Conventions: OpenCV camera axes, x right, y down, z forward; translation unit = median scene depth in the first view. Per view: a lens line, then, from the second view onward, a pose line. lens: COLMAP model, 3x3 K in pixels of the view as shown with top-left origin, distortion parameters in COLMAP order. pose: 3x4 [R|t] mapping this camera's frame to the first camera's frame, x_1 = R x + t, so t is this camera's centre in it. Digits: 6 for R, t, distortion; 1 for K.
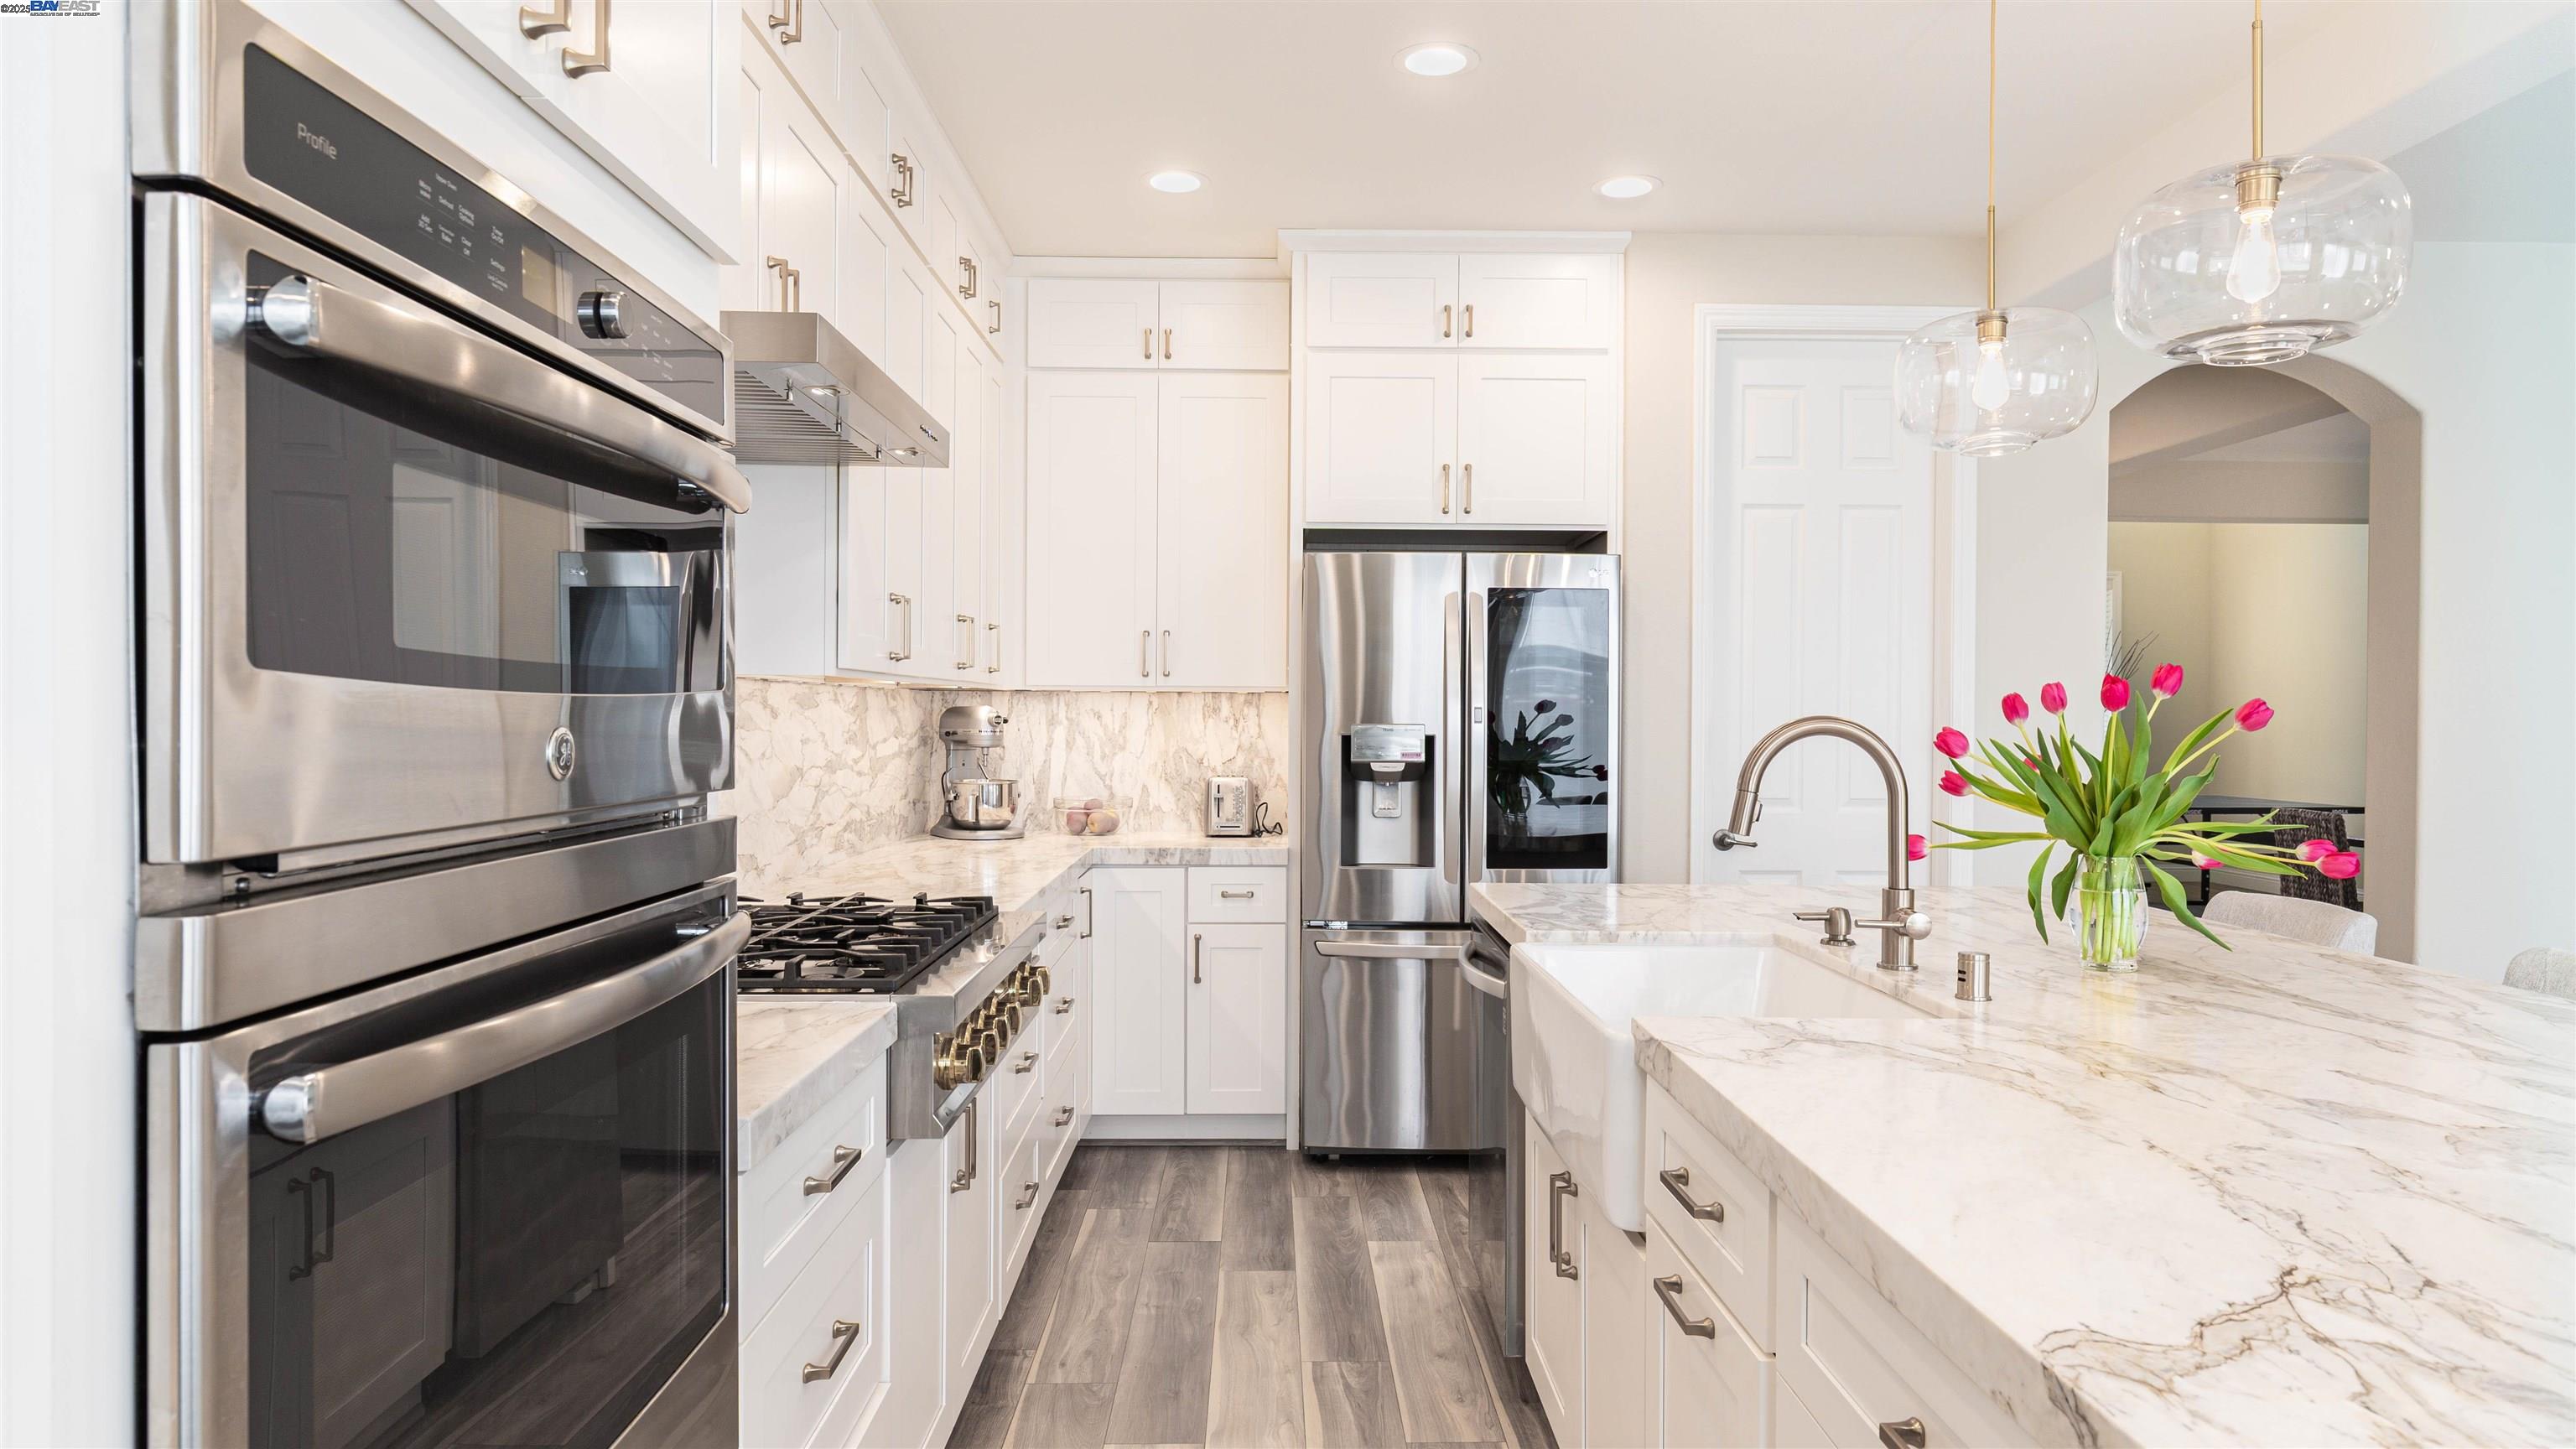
lens RADIAL K [[1734.3, 0, 1288.2], [0, 1734.3, 722.2], [0, 0, 1]] dist [0.000546, 0.000141]
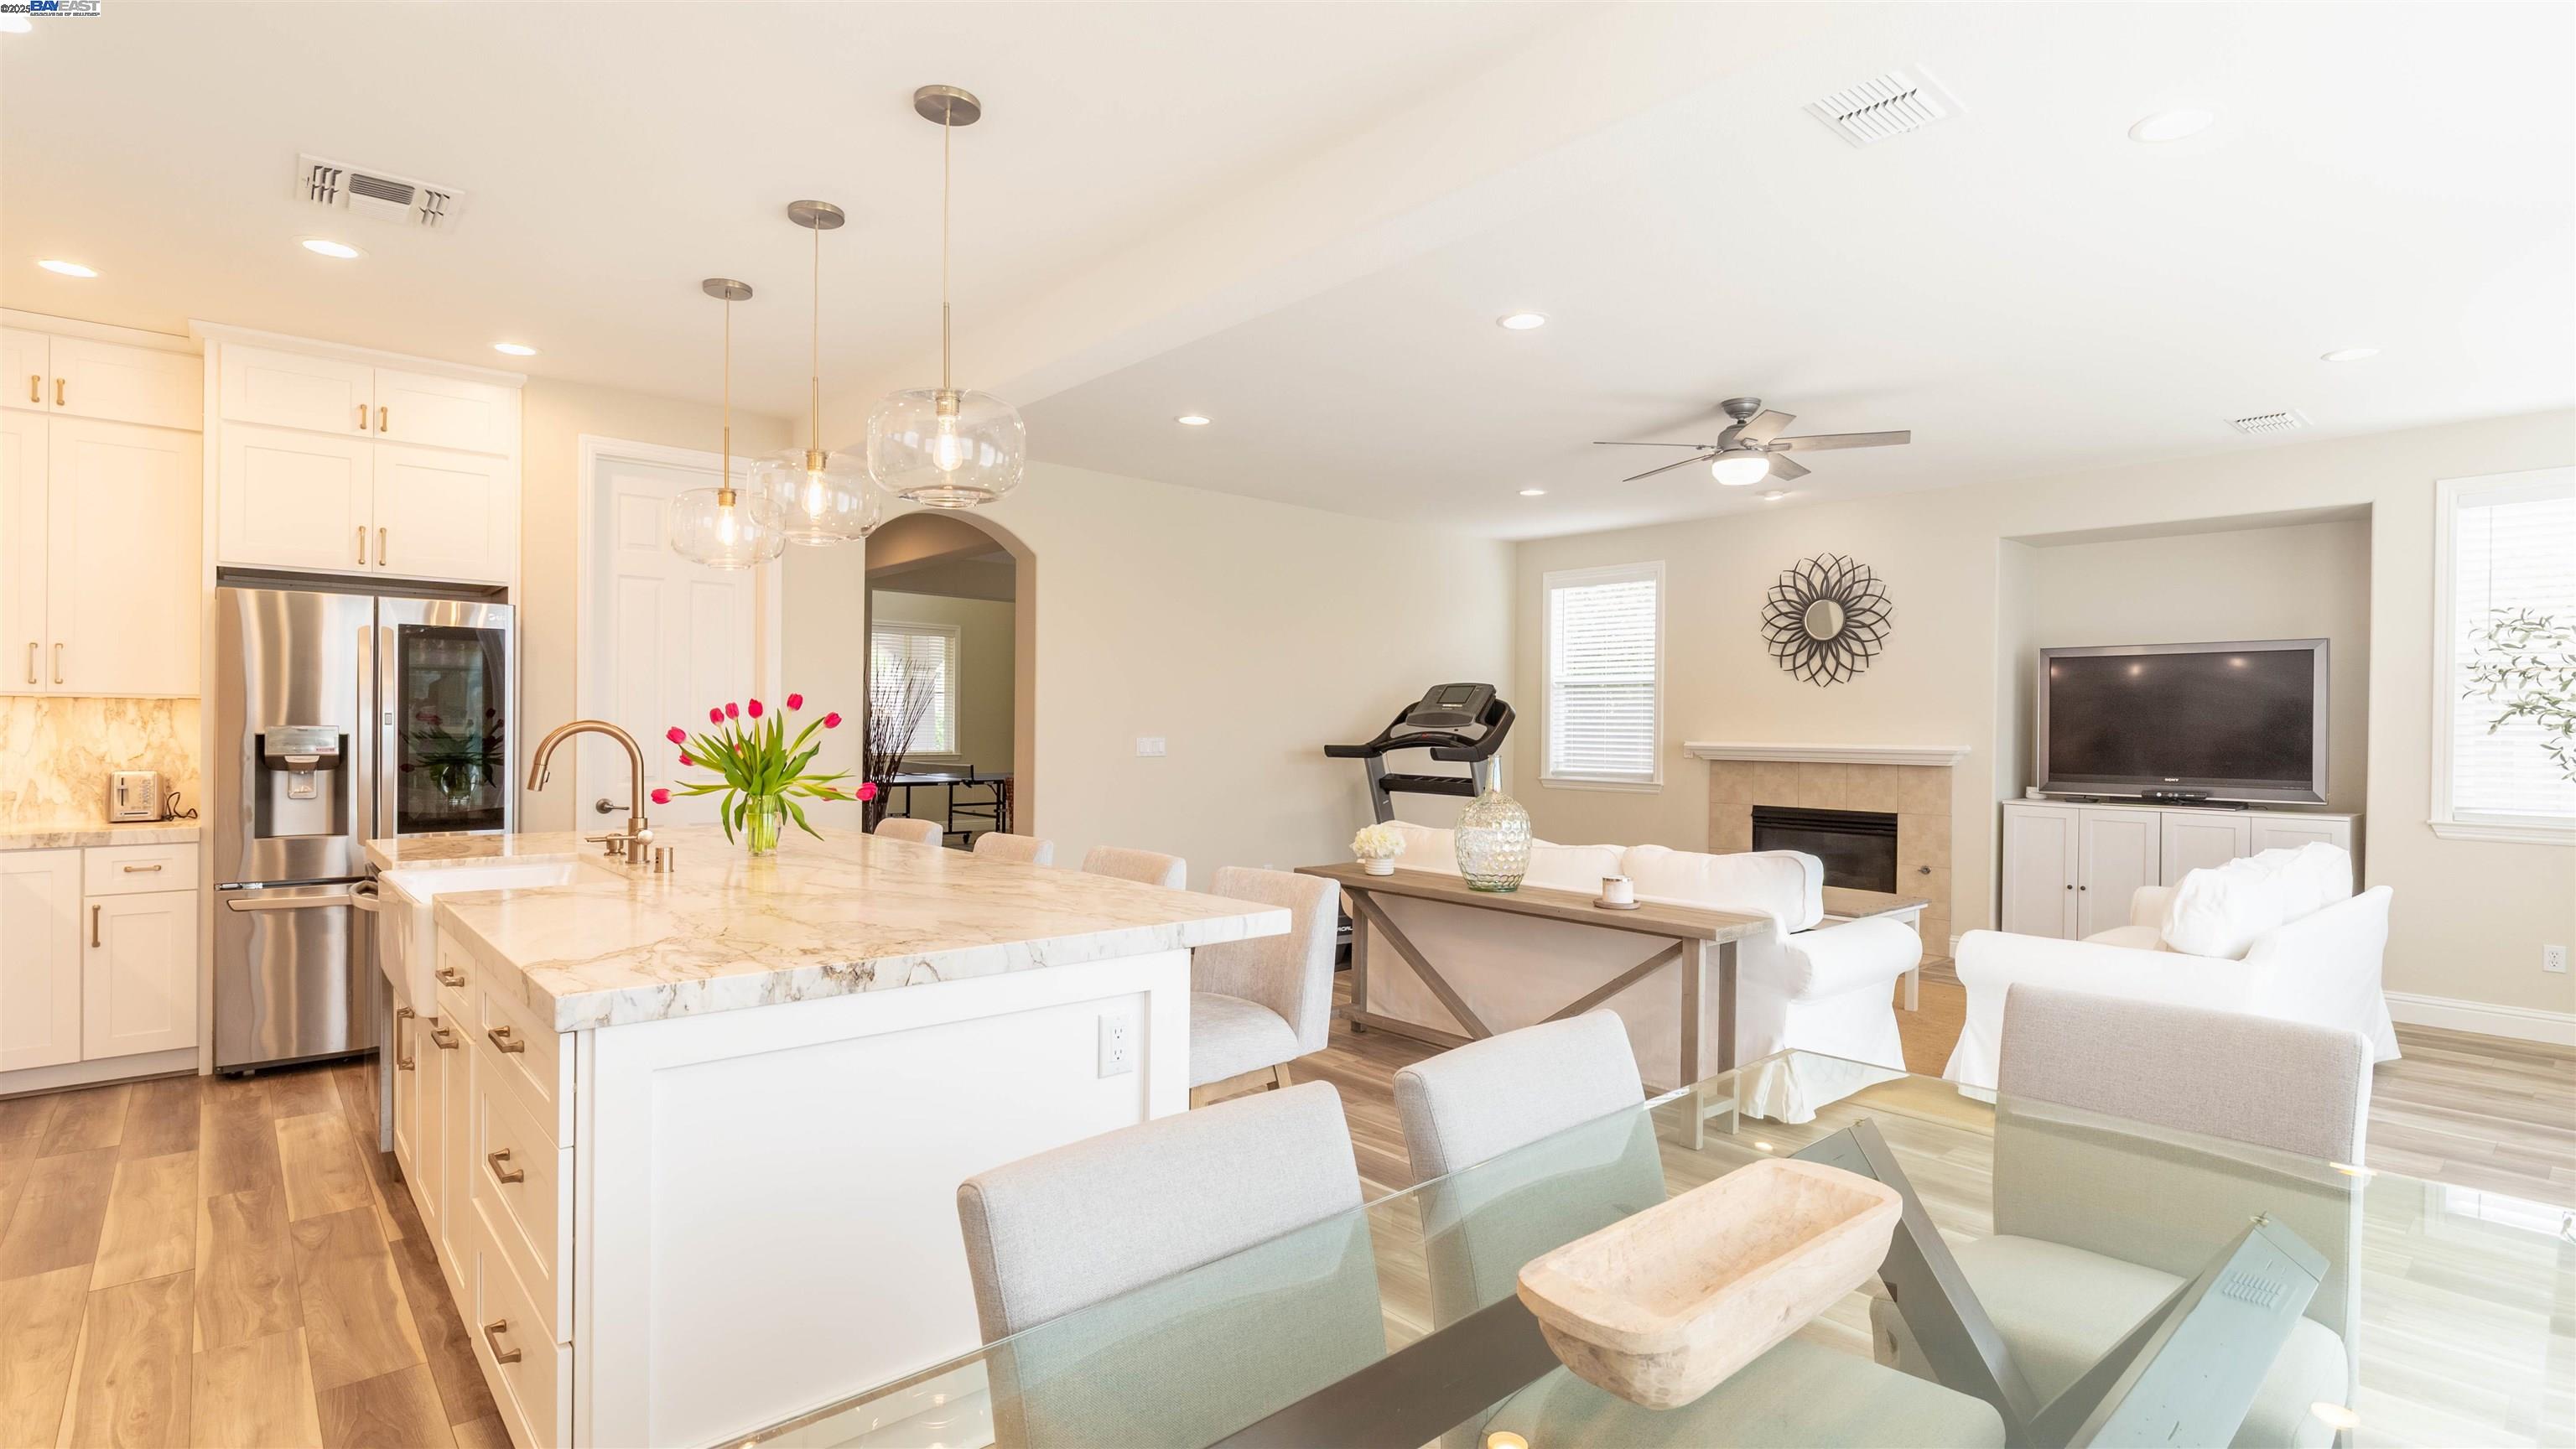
lens RADIAL K [[1224.2, 0, 1287.0], [0, 1224.2, 725.6], [0, 0, 1]] dist [0.001528, 0.000372]
pose [[0.755677, -0.000227, 0.654945, 0.013938], [-0.000270, 1.000000, 0.000658, 0.000113], [-0.654945, -0.000674, 0.755676, -0.163361]]
